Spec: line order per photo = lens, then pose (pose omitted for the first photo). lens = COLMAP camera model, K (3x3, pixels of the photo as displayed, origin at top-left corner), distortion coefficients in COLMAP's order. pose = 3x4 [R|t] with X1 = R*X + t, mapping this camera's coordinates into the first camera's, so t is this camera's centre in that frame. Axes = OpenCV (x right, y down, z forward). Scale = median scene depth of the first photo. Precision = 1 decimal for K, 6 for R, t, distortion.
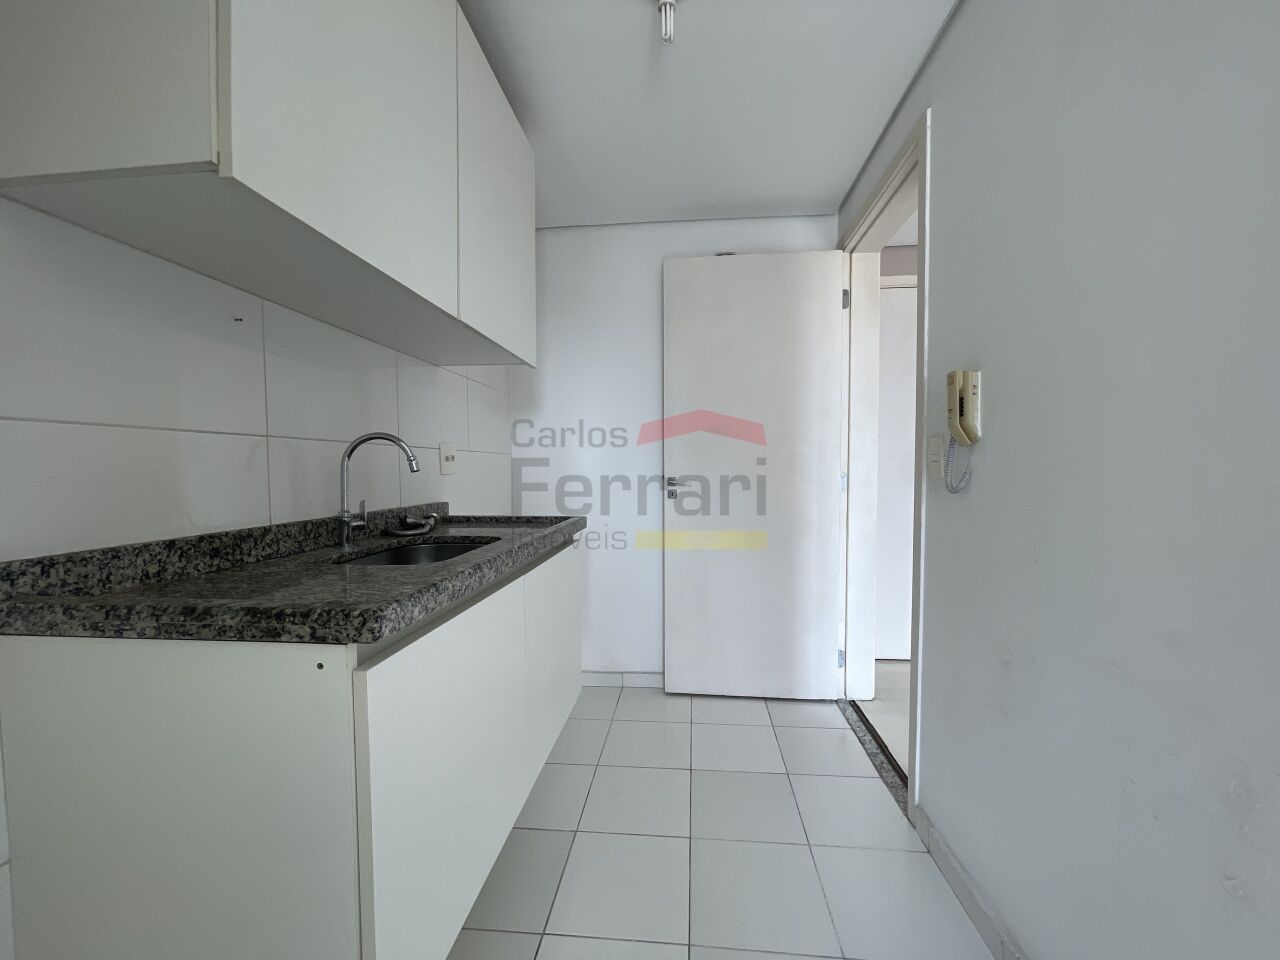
lens RADIAL K [[558.4, 0, 637.9], [0, 558.4, 493.6], [0, 0, 1]] dist [0.000445, 0.000081]
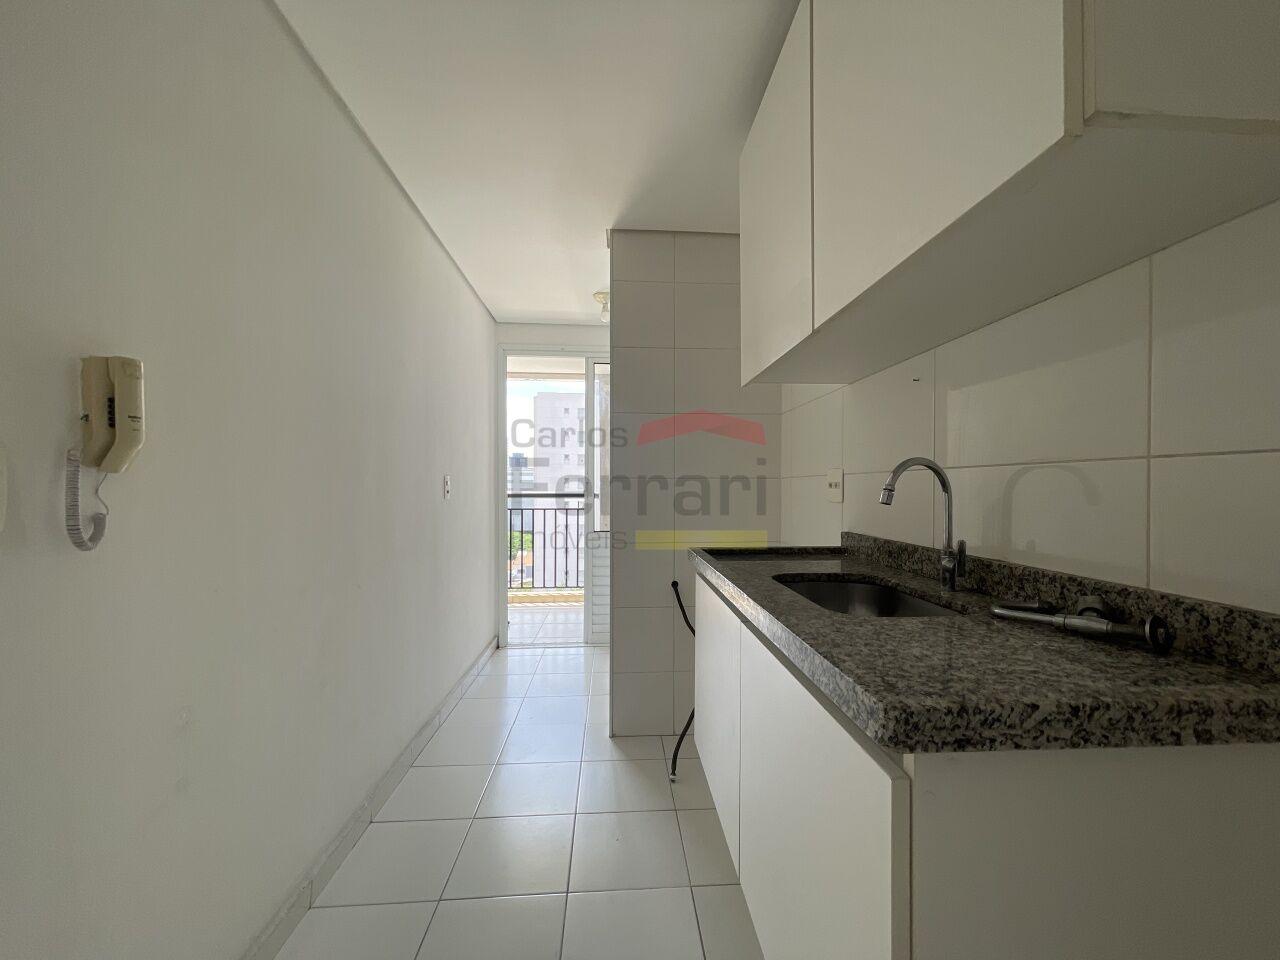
lens RADIAL K [[515.1, 0, 643.5], [0, 515.1, 485.7], [0, 0, 1]] dist [0.001747, 0.000179]
pose [[-0.985446, -0.000598, -0.169987, 0.091644], [-0.008339, 0.998960, 0.044829, -0.107971], [0.169783, 0.045594, -0.984426, 1.870104]]
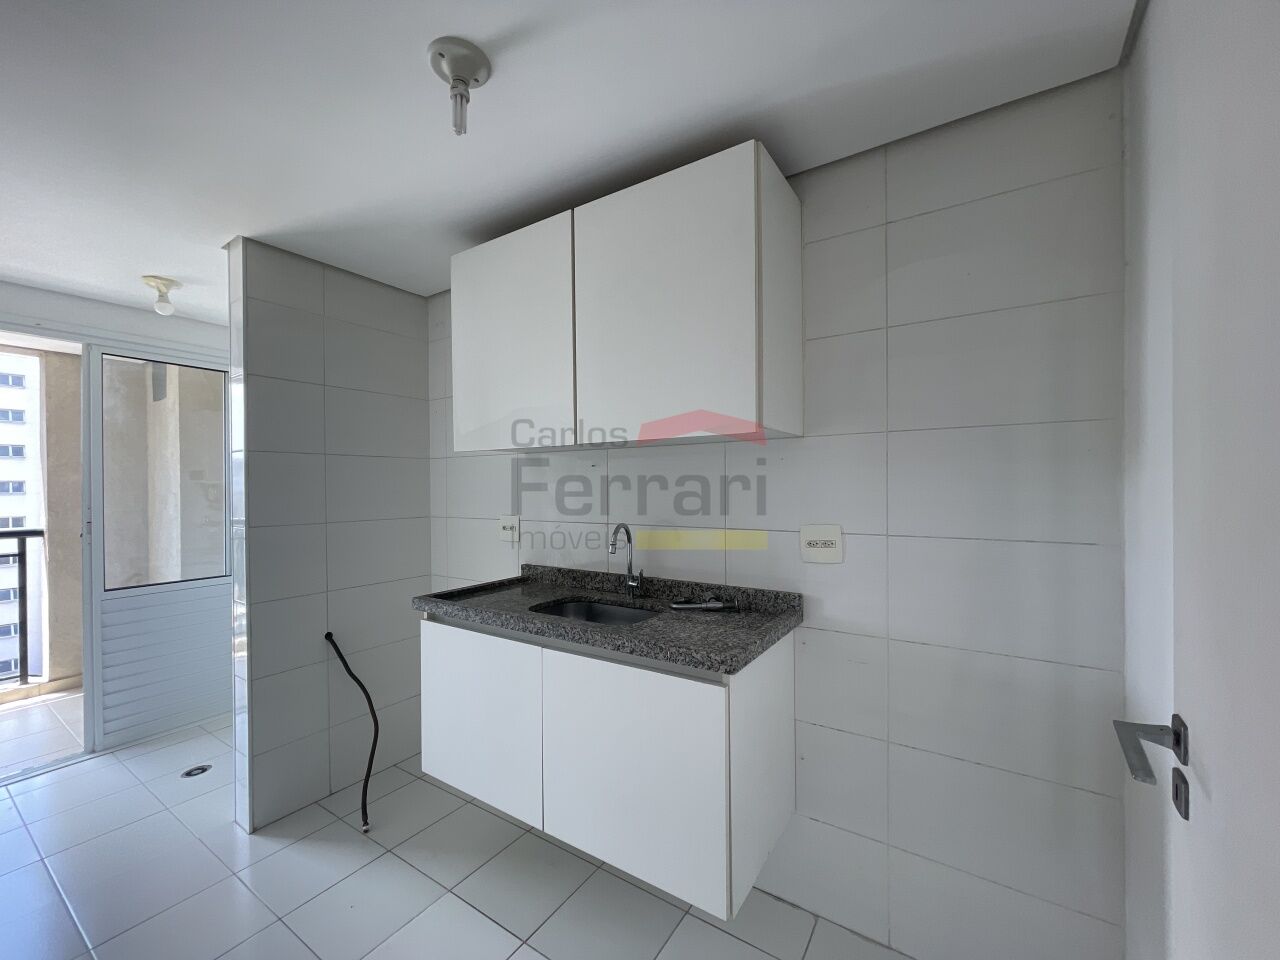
lens RADIAL K [[511.0, 0, 652.8], [0, 511.0, 489.4], [0, 0, 1]] dist [-0.001706, -0.000295]
pose [[-0.453787, 0.010227, -0.891051, 0.735141], [-0.030944, 0.999150, 0.027227, -0.257029], [0.890573, 0.039928, -0.453085, 1.825504]]
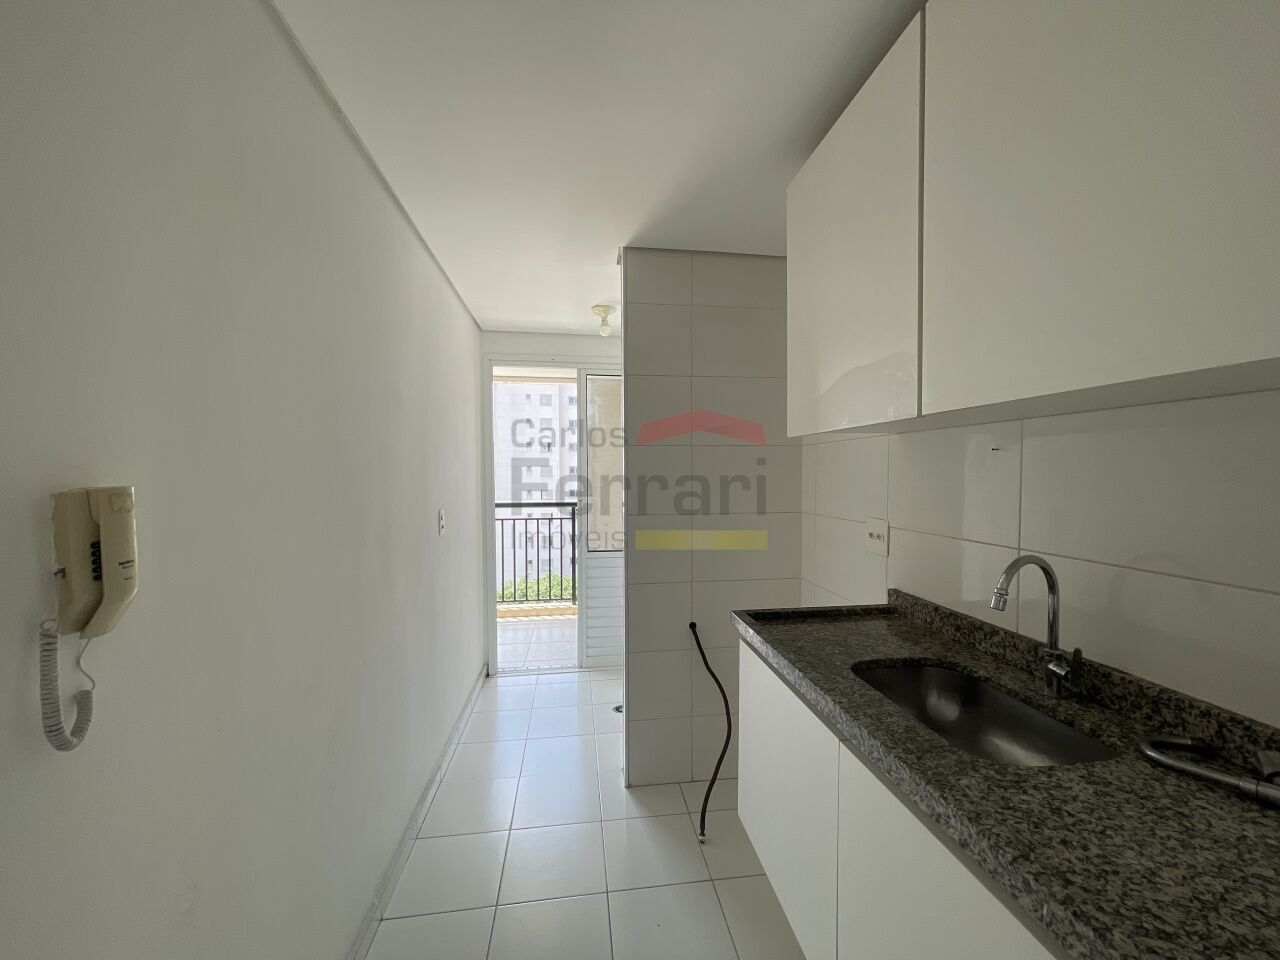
lens RADIAL K [[518.1, 0, 644.5], [0, 518.1, 491.6], [0, 0, 1]] dist [0.008578, 0.000347]
pose [[-0.971095, 0.012843, -0.238348, 0.249773], [-0.006137, 0.996878, 0.078720, -0.275683], [0.238615, 0.077907, -0.967984, 1.718765]]
